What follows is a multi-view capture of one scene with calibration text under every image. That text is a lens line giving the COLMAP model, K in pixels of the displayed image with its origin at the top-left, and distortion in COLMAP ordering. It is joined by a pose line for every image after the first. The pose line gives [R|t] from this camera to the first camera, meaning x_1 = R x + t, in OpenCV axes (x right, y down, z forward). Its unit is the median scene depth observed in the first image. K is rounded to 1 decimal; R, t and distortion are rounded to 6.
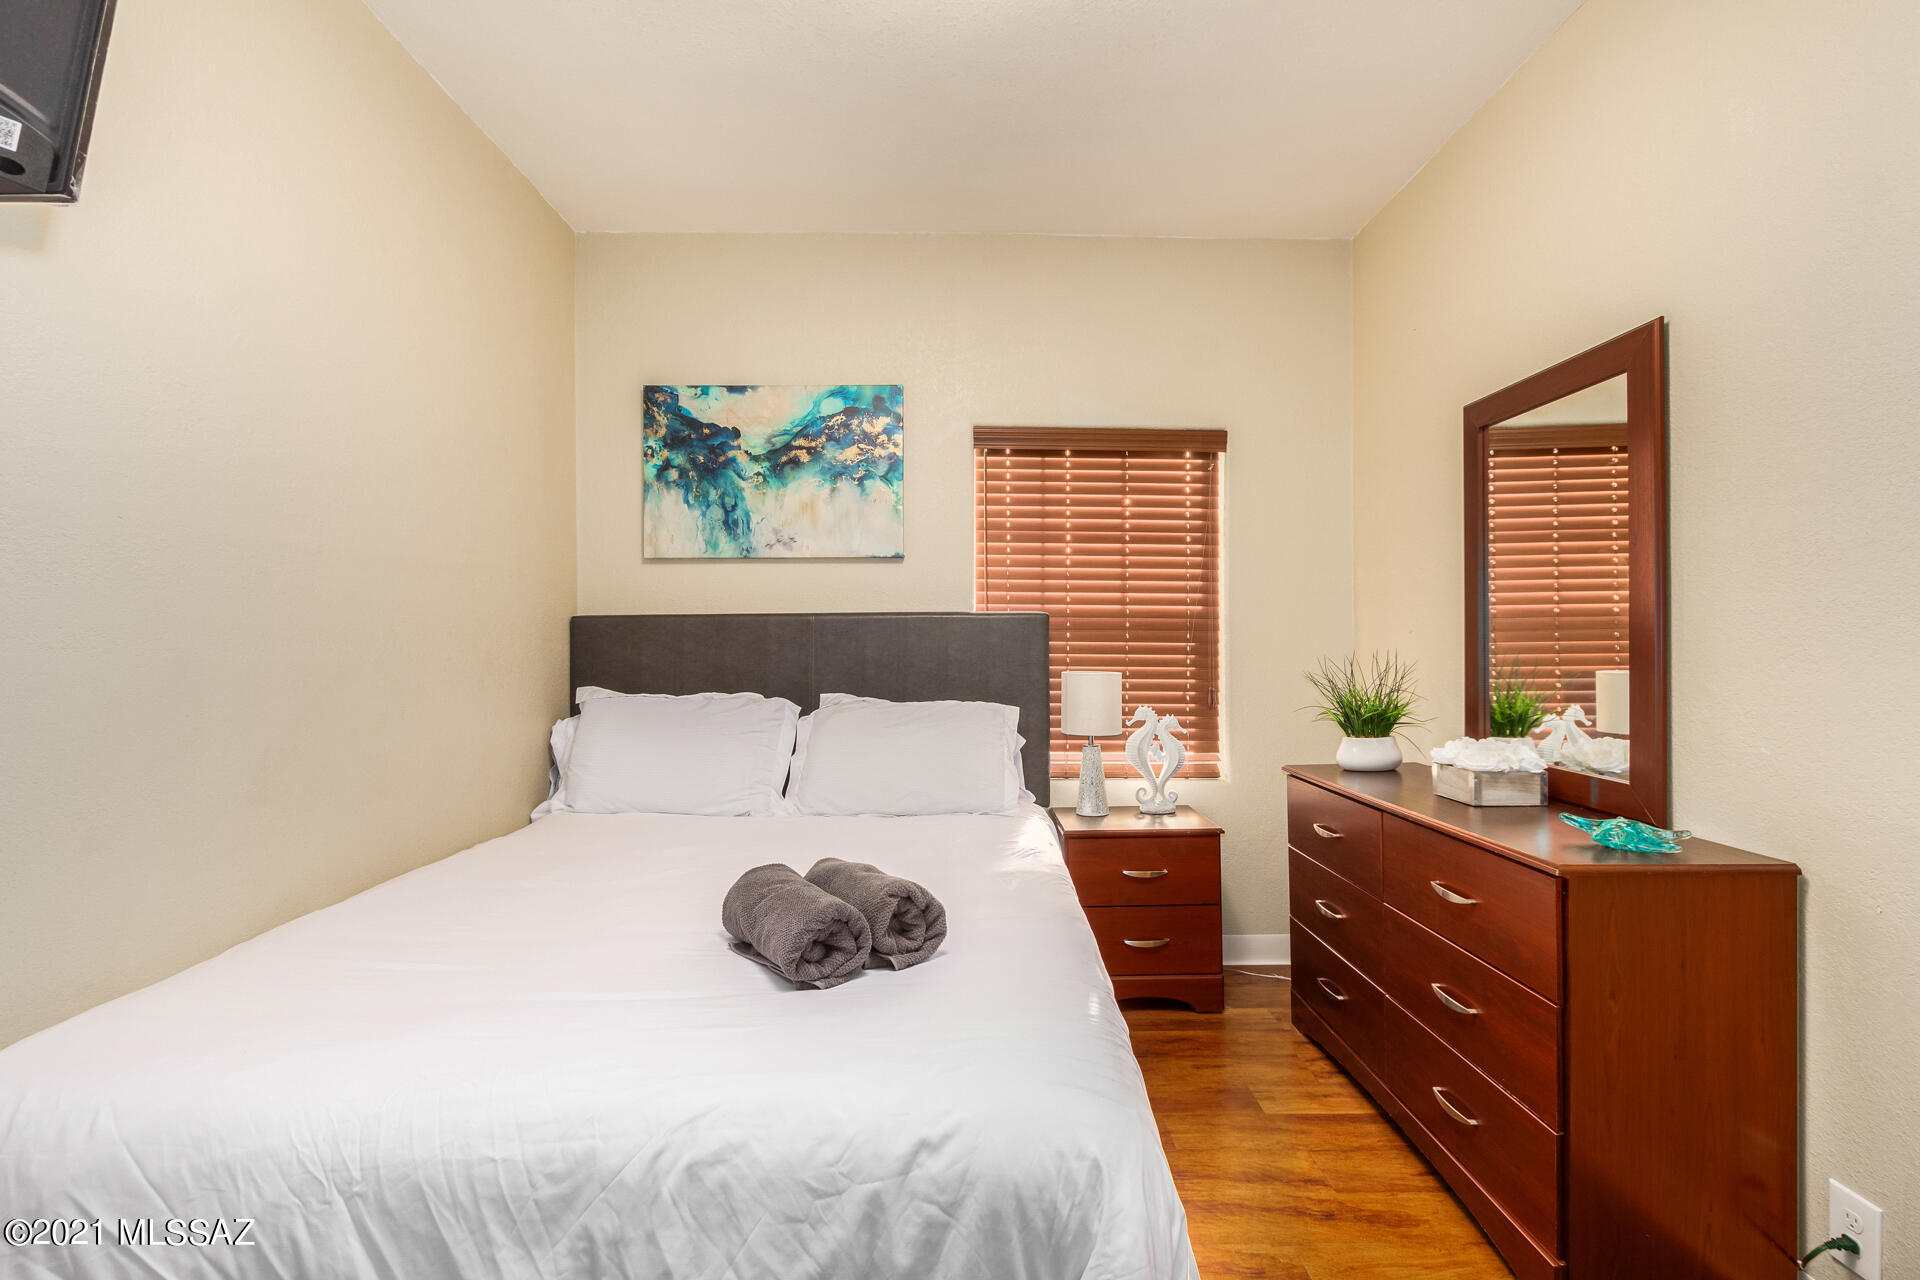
lens RADIAL K [[887.8, 0, 971.3], [0, 887.8, 641.0], [0, 0, 1]] dist [0.004235, 0.000271]
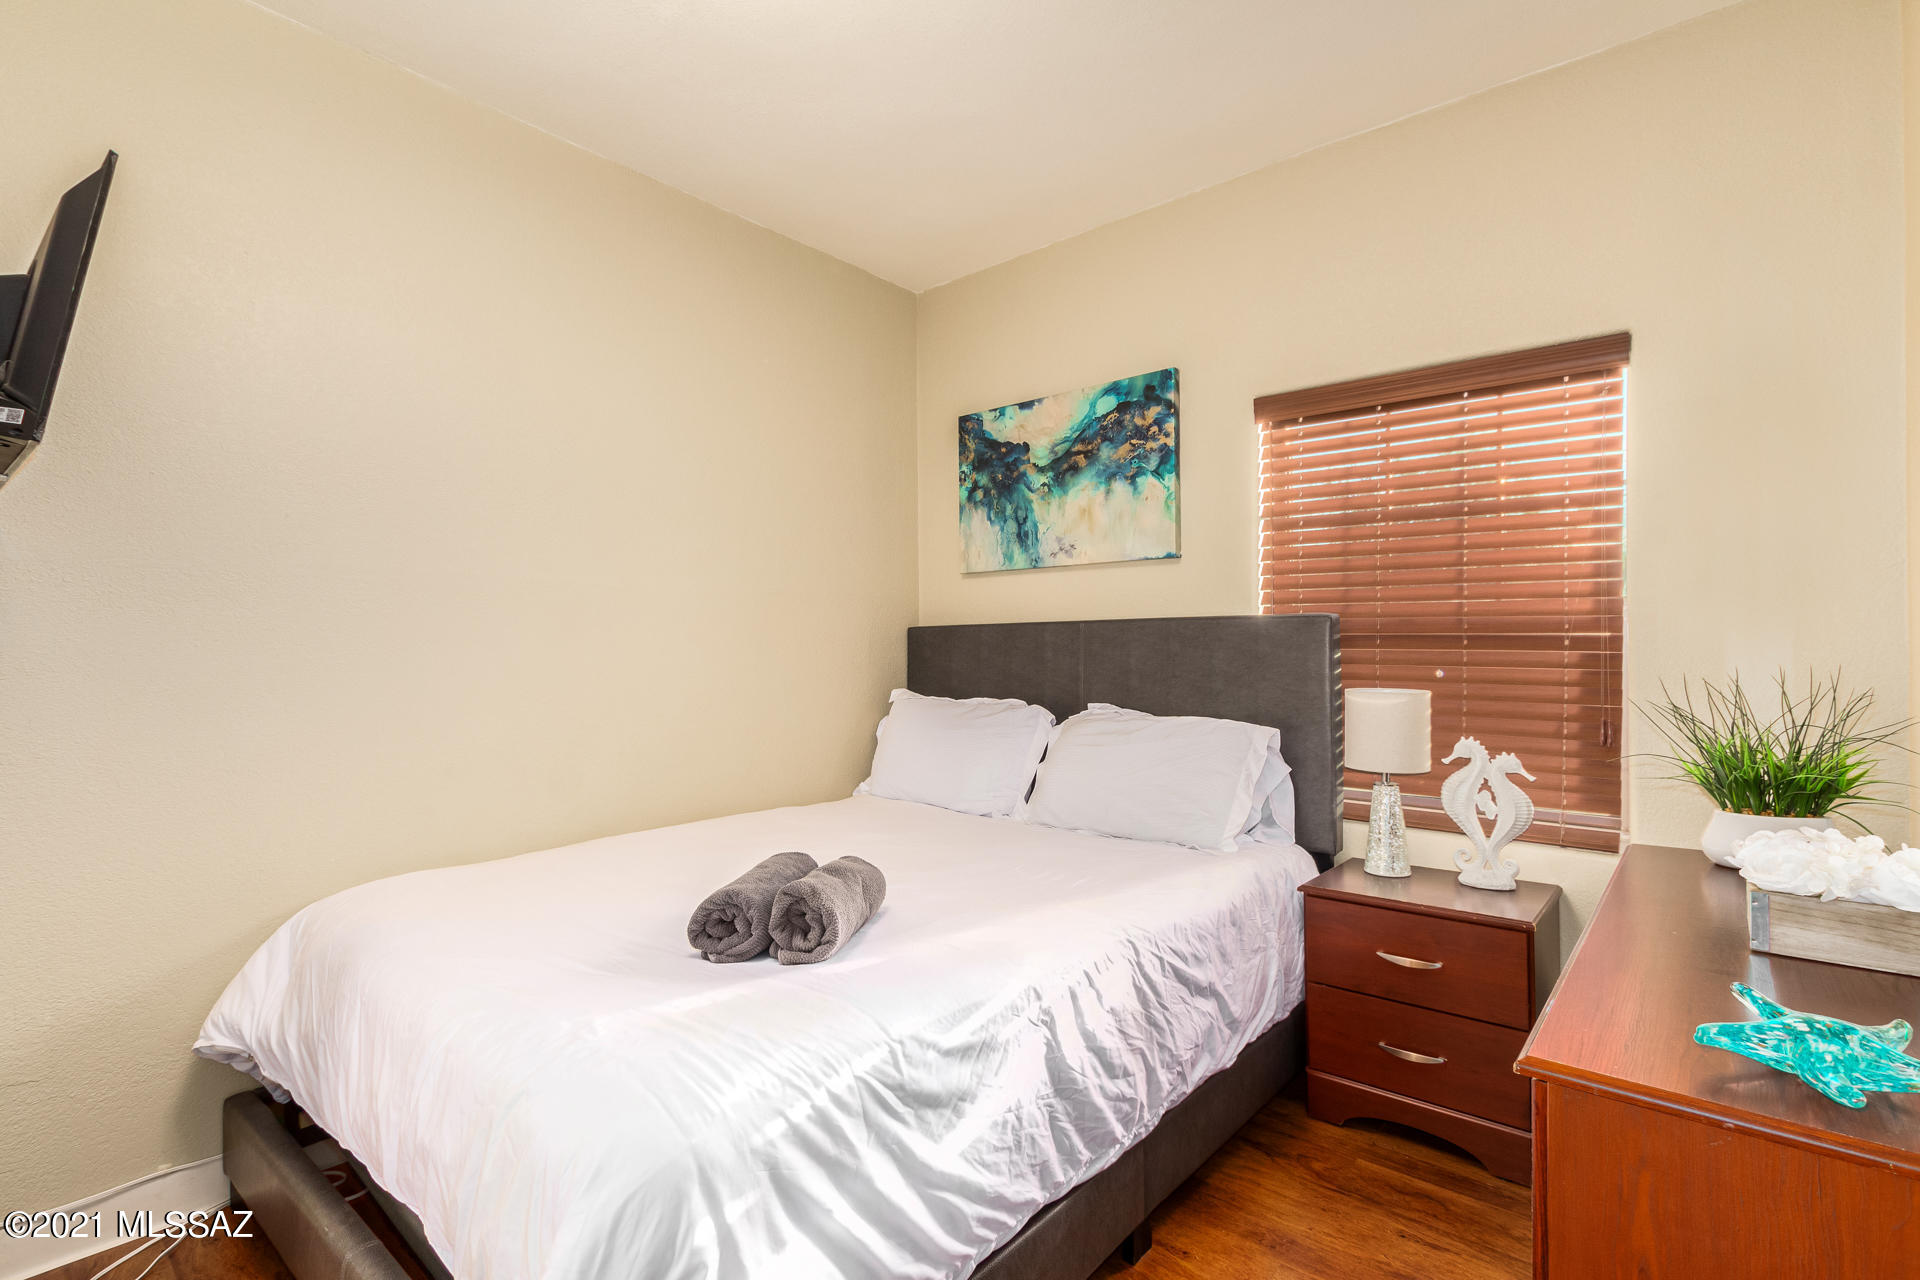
lens RADIAL K [[903.7, 0, 945.8], [0, 903.7, 646.8], [0, 0, 1]] dist [0.000322, 0.000008]
pose [[0.744085, -0.000229, -0.668085, 0.367670], [0.002007, 0.999996, 0.001891, -0.004753], [0.668082, -0.002748, 0.744082, 0.154939]]
